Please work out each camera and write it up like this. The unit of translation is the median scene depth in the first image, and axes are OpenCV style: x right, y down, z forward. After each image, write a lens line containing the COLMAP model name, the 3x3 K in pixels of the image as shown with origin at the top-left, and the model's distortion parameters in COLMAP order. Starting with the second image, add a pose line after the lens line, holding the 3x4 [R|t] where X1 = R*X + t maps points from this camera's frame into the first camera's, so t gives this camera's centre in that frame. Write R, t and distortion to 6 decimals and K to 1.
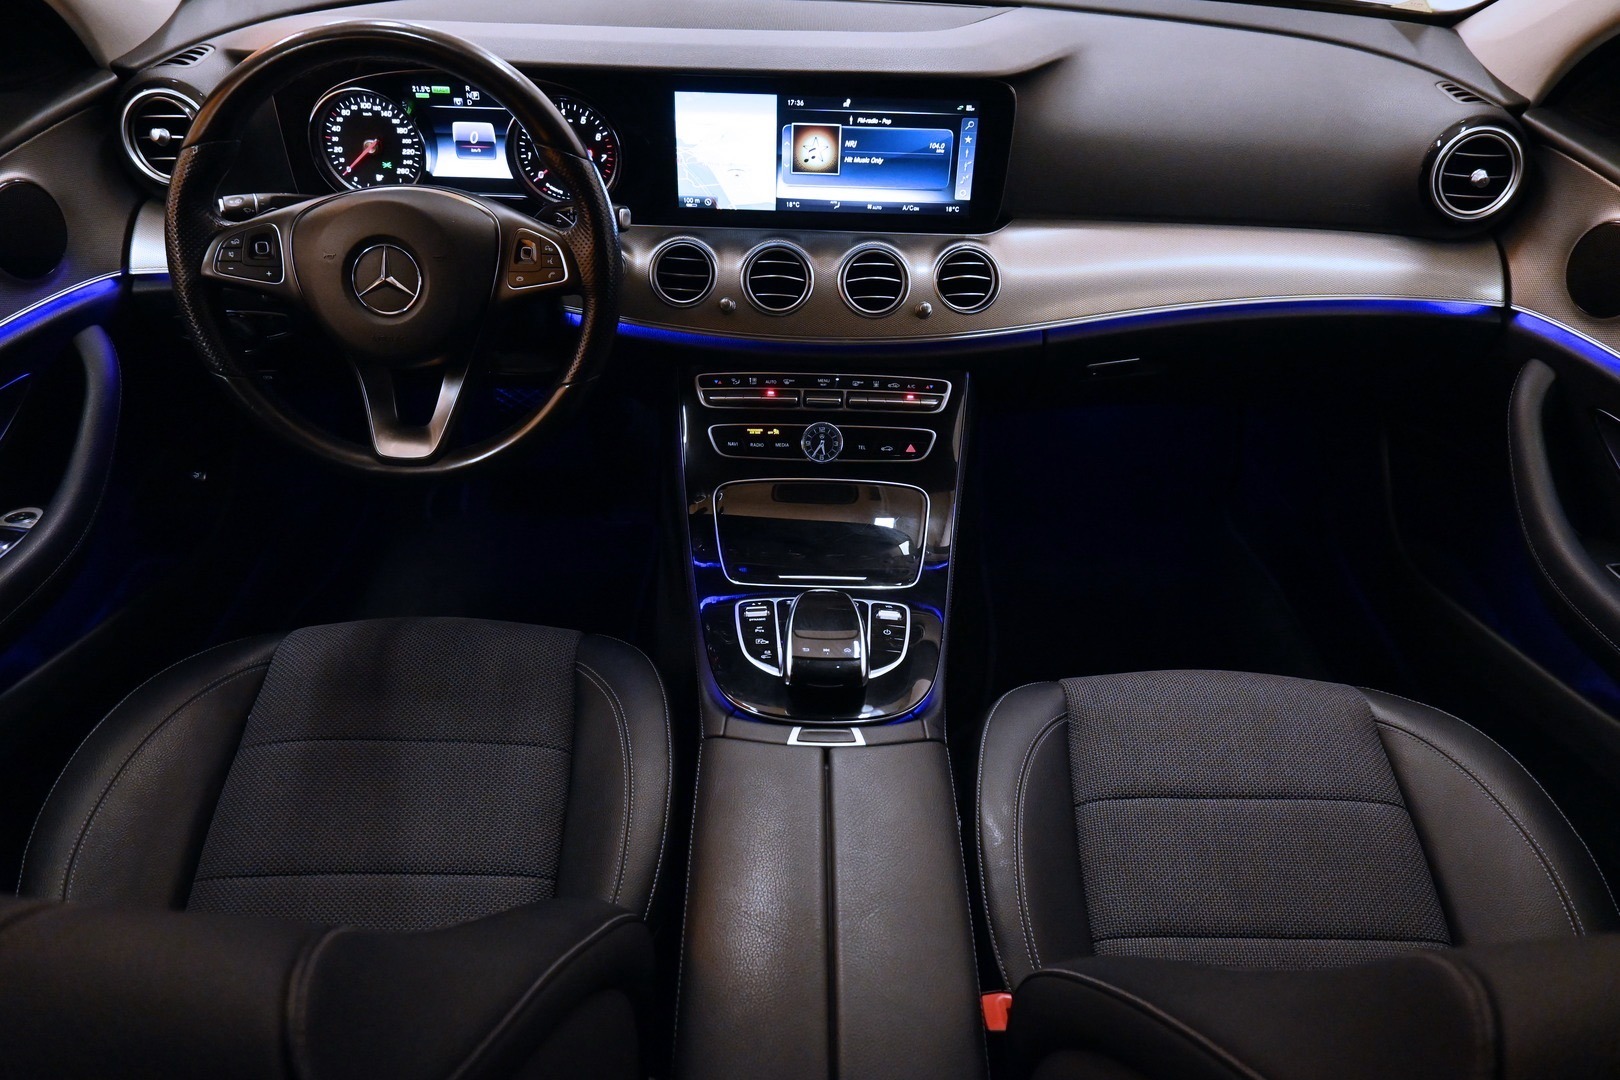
lens RADIAL K [[1141.4, 0, 808.3], [0, 1141.4, 536.1], [0, 0, 1]] dist [-0.000364, 0.000789]
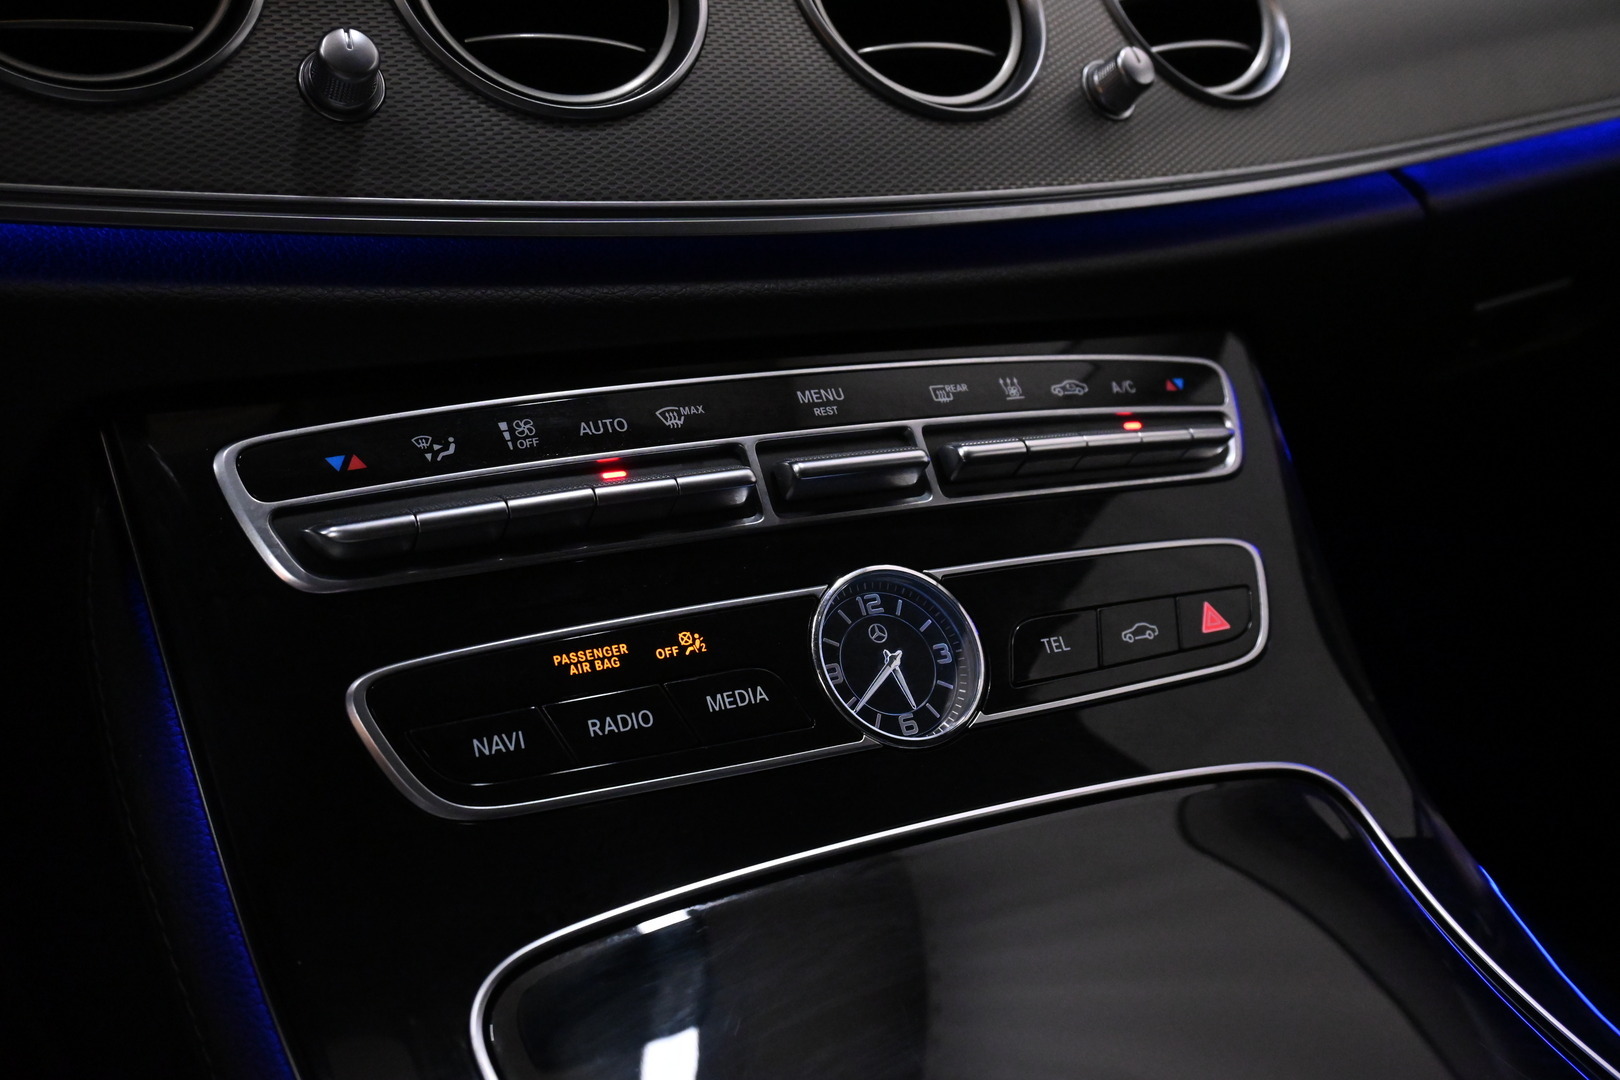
lens RADIAL K [[1699.9, 0, 809.9], [0, 1699.9, 542.2], [0, 0, 1]] dist [-0.003281, 0.000000]
pose [[0.881756, -0.145356, 0.448753, -0.145891], [0.270067, 0.935549, -0.227622, -0.033977], [-0.386744, 0.321901, 0.864181, 0.736187]]
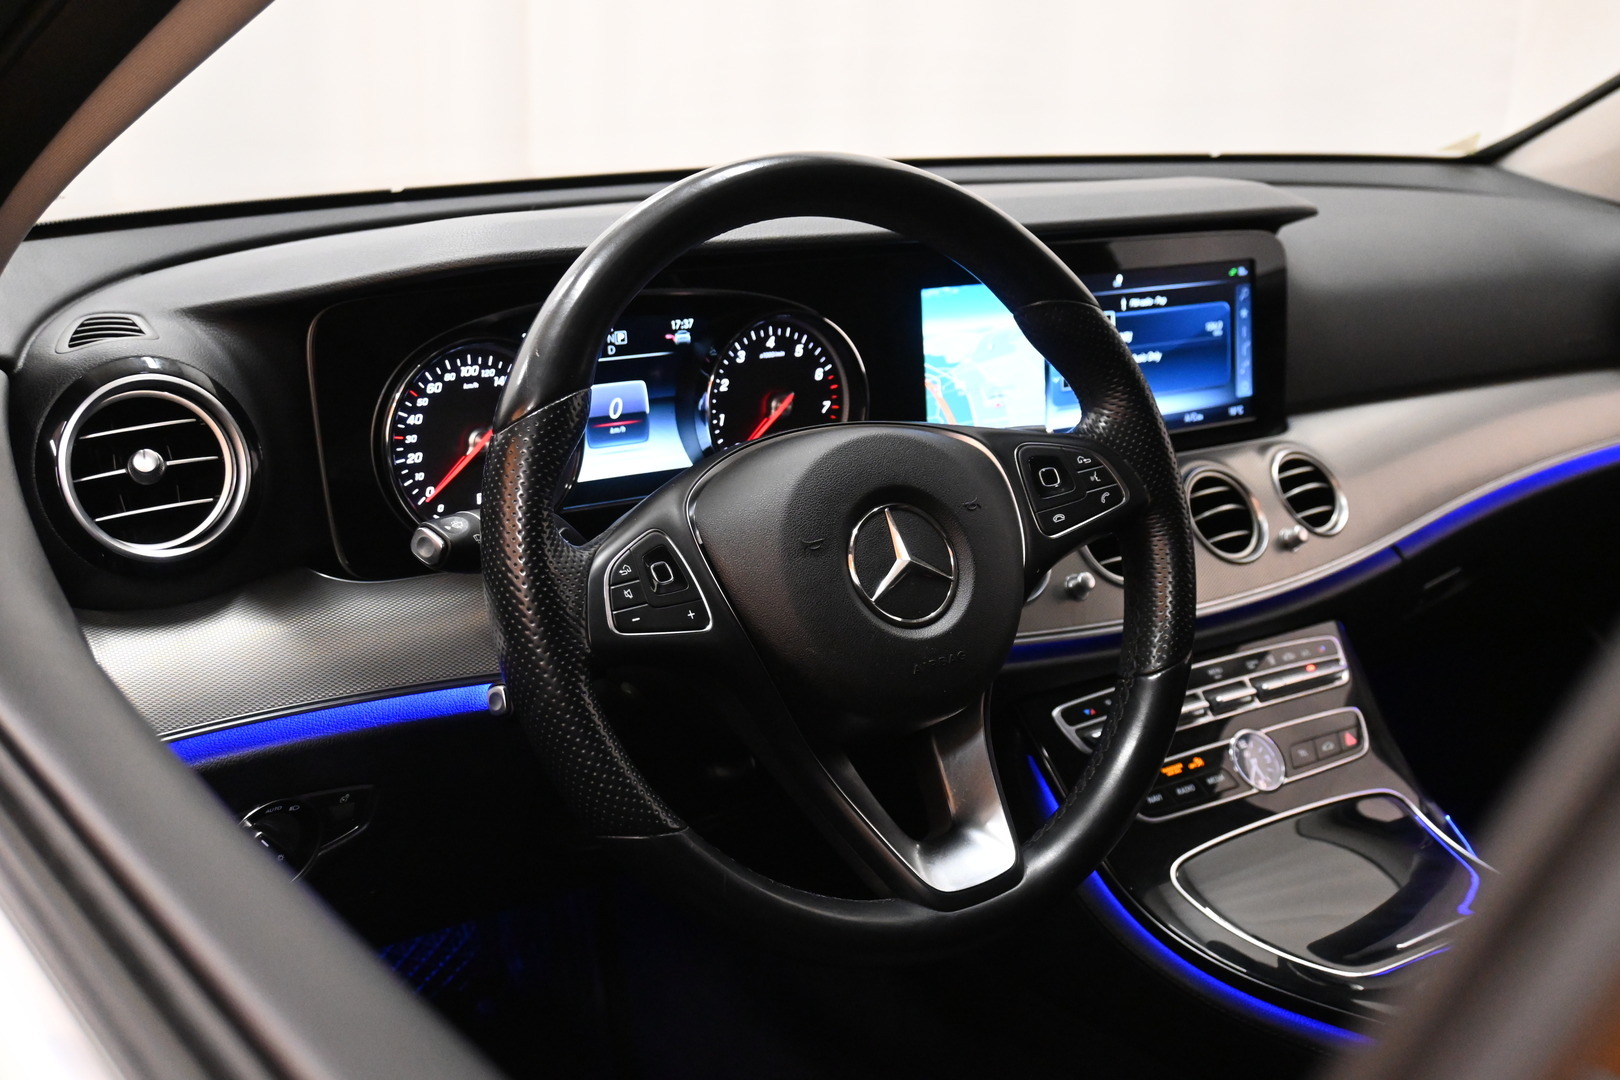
lens RADIAL K [[1761.7, 0, 810.5], [0, 1761.7, 540.3], [0, 0, 1]] dist [0.025848, 0.000000]
pose [[0.832063, -0.175198, 0.526285, -0.698847], [0.350186, 0.901735, -0.253465, -0.031654], [-0.430163, 0.395196, 0.811652, 0.270223]]
